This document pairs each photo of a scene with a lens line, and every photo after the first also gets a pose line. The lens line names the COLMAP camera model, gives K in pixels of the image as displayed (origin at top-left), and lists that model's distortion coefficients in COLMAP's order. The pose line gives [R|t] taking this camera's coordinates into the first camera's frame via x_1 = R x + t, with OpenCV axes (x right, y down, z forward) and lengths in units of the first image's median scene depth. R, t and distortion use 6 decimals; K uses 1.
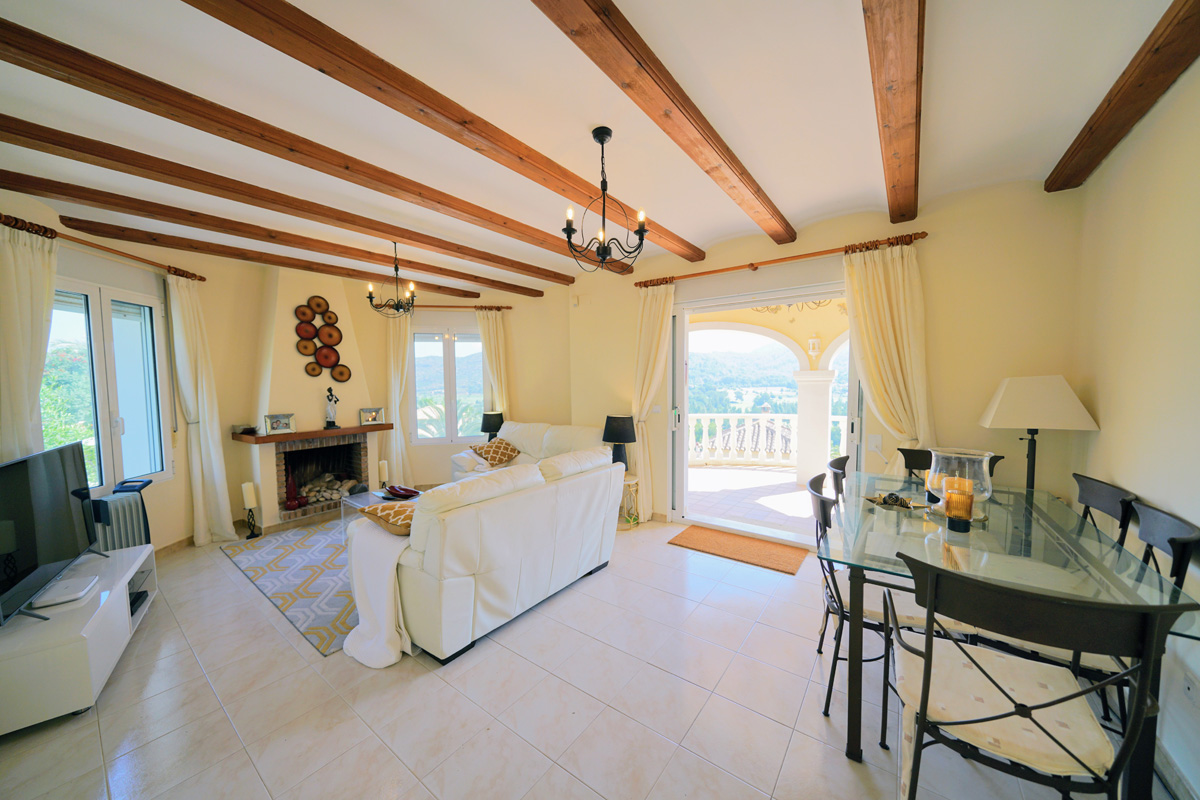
lens RADIAL K [[415.0, 0, 597.3], [0, 415.0, 403.9], [0, 0, 1]] dist [-0.005376, 0.000127]
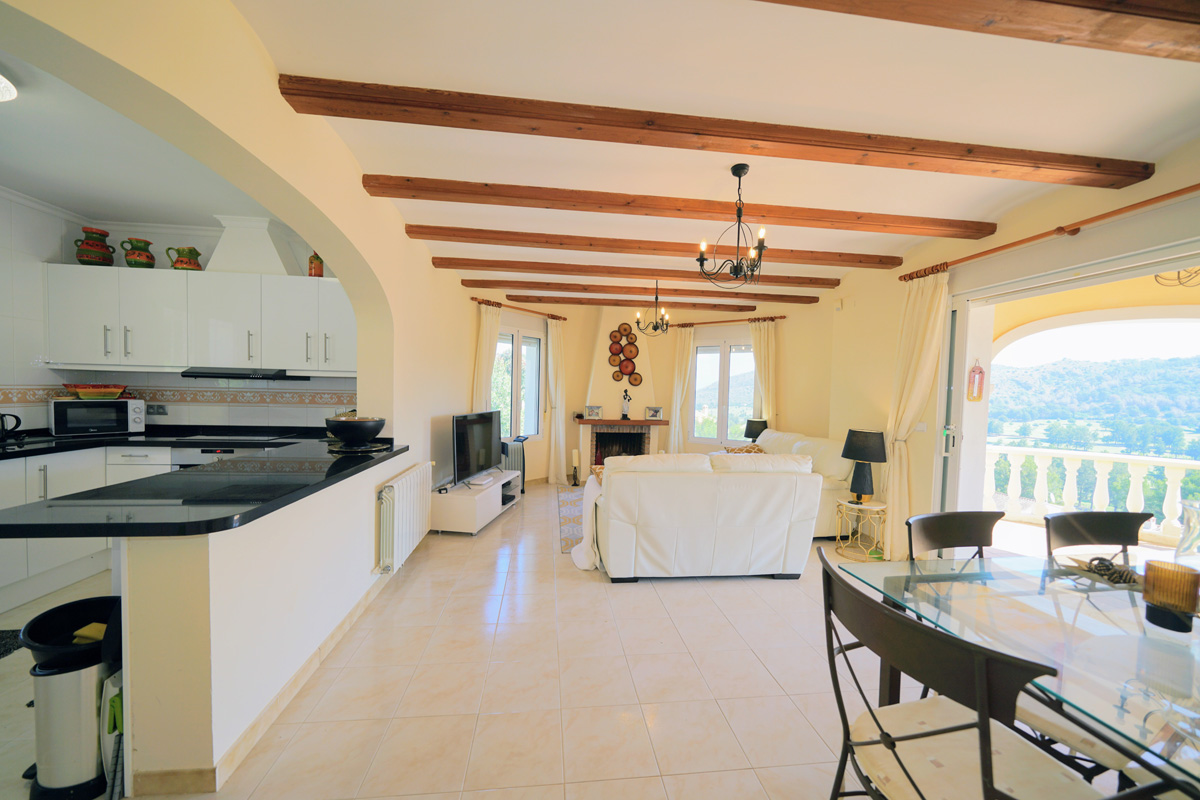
lens RADIAL K [[427.2, 0, 599.2], [0, 427.2, 404.0], [0, 0, 1]] dist [0.000290, 0.000117]
pose [[0.690755, 0.052522, -0.721179, 0.313309], [-0.075527, 0.997144, 0.000279, 0.014756], [0.719134, 0.054276, 0.692749, -0.035807]]
